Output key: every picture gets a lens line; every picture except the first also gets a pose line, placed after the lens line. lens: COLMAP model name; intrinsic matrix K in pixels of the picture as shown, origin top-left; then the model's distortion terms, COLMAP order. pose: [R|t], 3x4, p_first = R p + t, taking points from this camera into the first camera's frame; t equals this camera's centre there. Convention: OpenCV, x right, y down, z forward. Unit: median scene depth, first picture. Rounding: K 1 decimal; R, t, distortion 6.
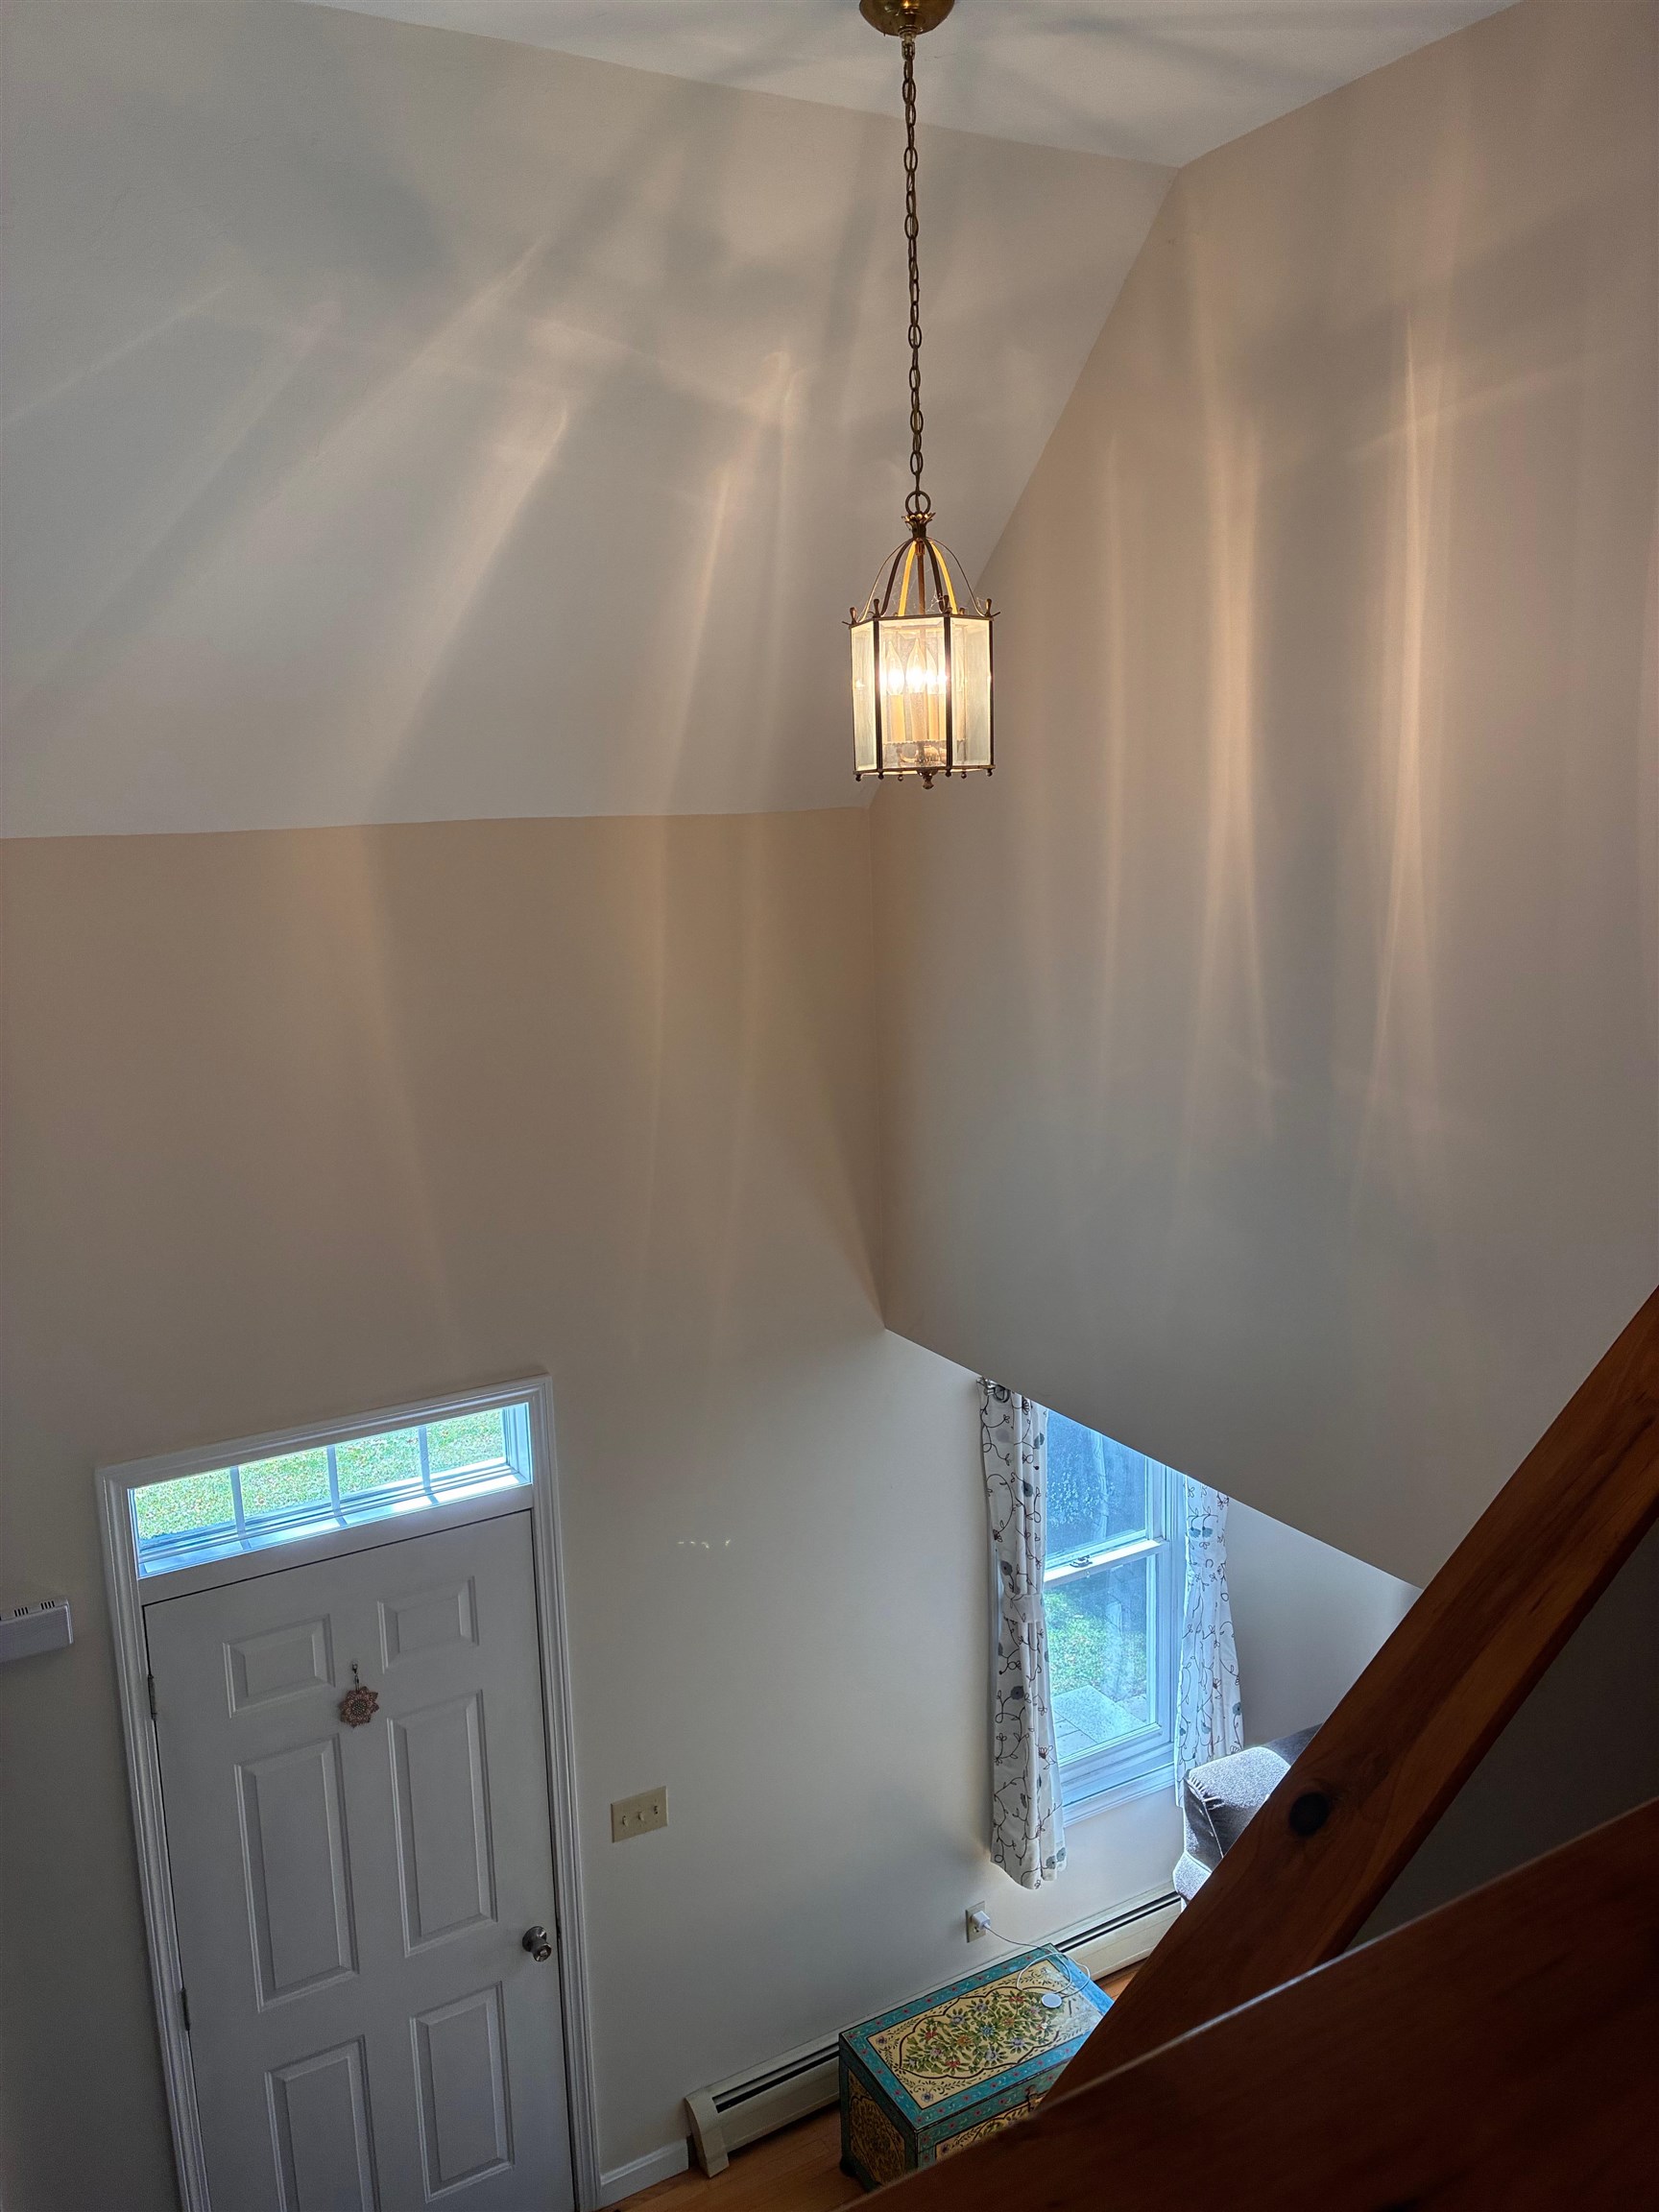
lens RADIAL K [[1683.3, 0, 819.2], [0, 1683.3, 1112.3], [0, 0, 1]] dist [0.035529, -0.015485]
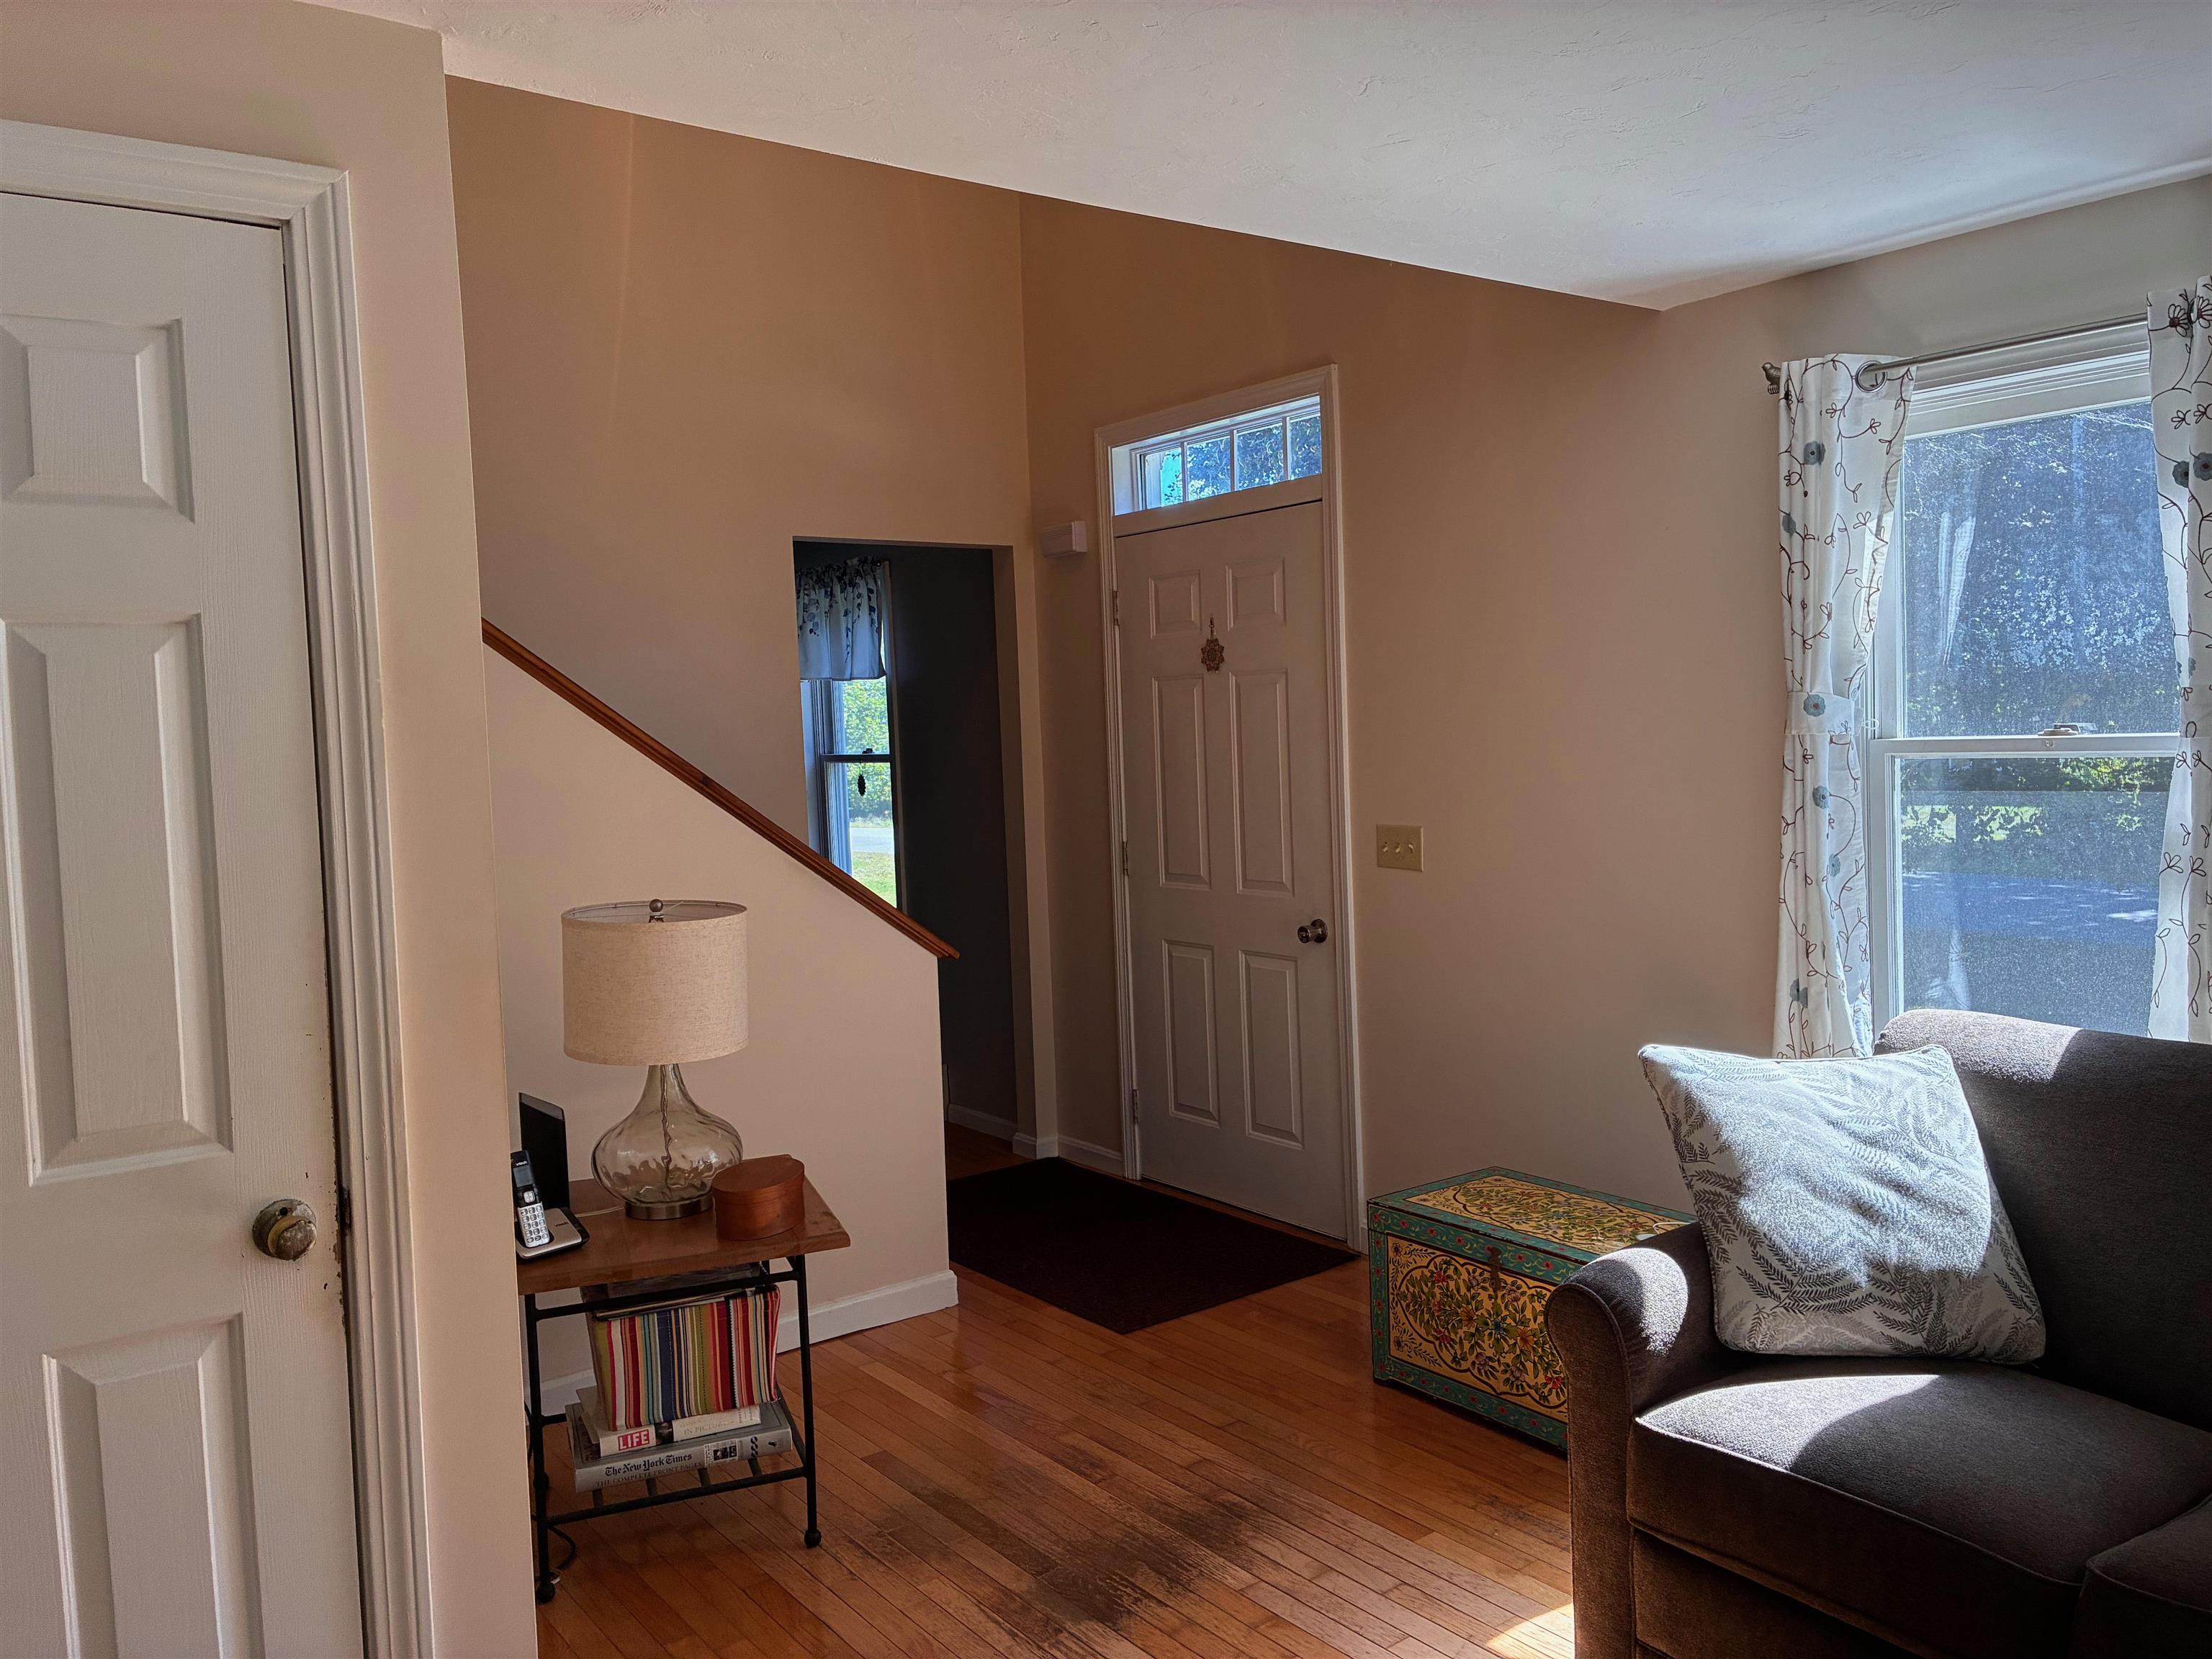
lens RADIAL K [[1683.3, 0, 1112.3], [0, 1683.3, 803.5], [0, 0, 1]] dist [0.035529, -0.015485]
pose [[0.131955, 0.074976, -0.988416, 0.799773], [-0.150024, 0.987160, 0.054852, 0.350375], [0.979837, 0.141048, 0.141509, 0.676636]]
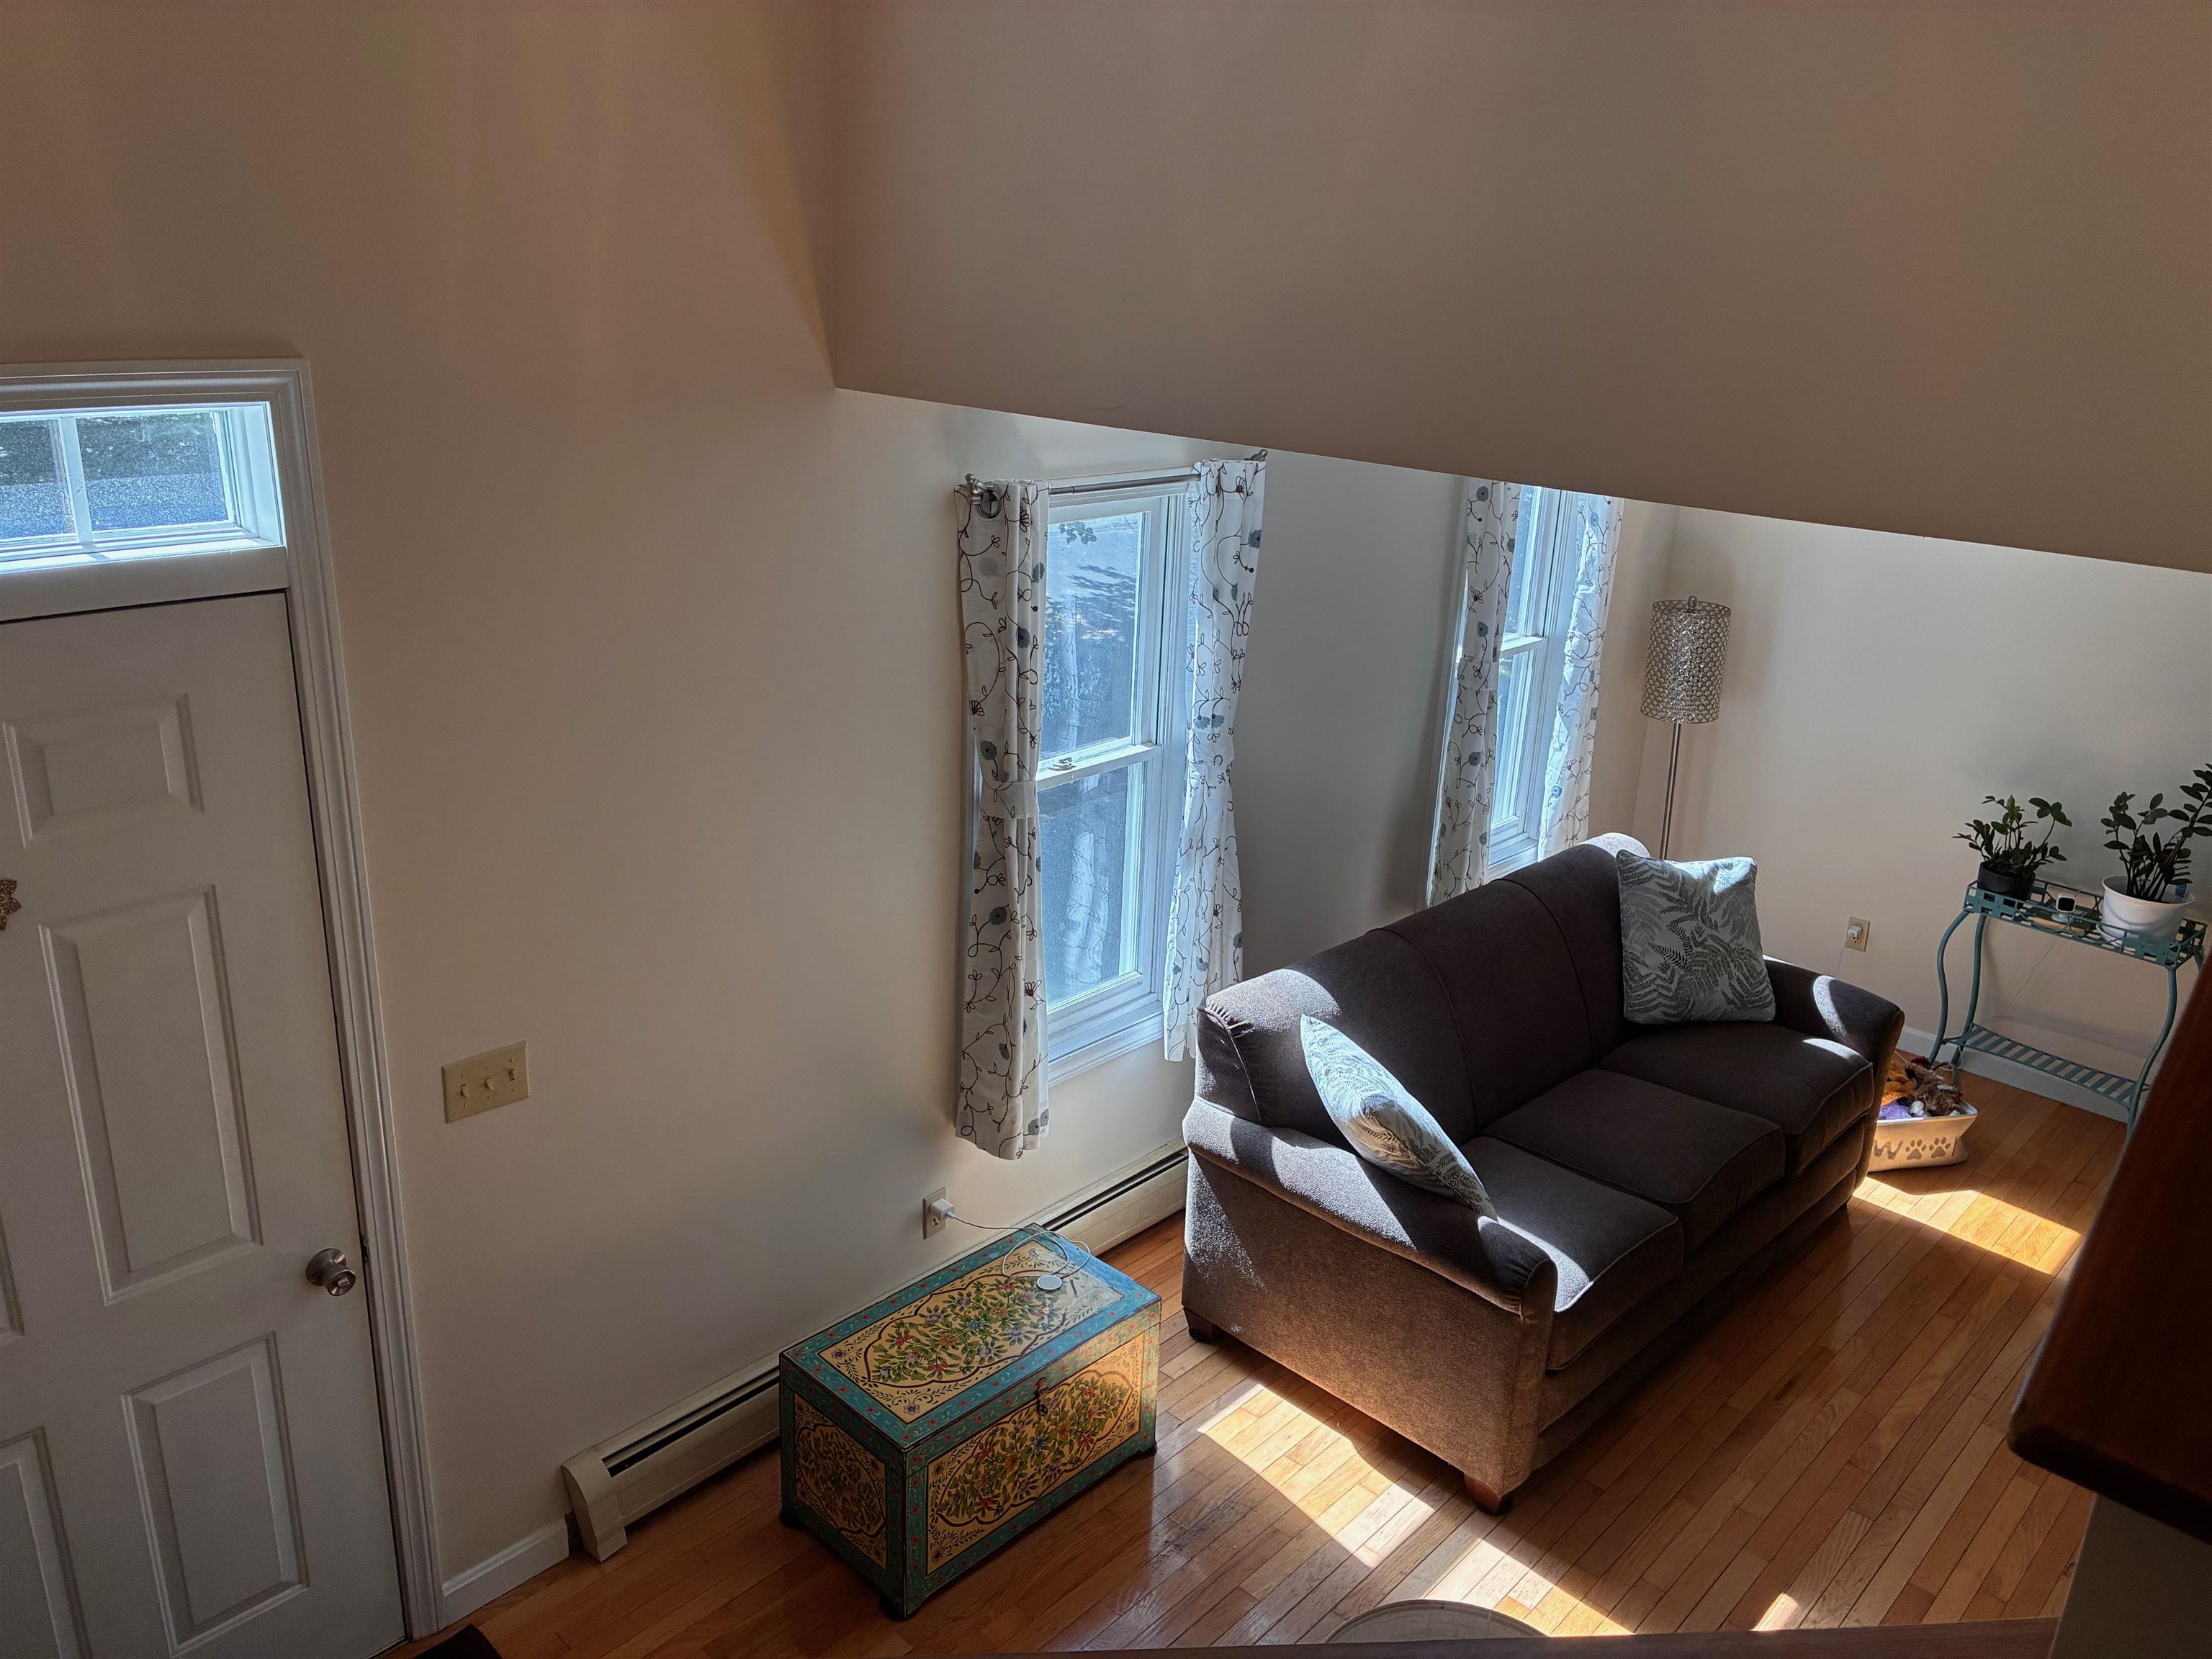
lens RADIAL K [[1675.6, 0, 1106.5], [0, 1675.6, 818.0], [0, 0, 1]] dist [0.050033, -0.058233]
pose [[0.952895, -0.029010, 0.301911, -0.068208], [-0.015335, 0.989534, 0.143485, 0.203243], [-0.302913, -0.141356, 0.942477, 0.296175]]
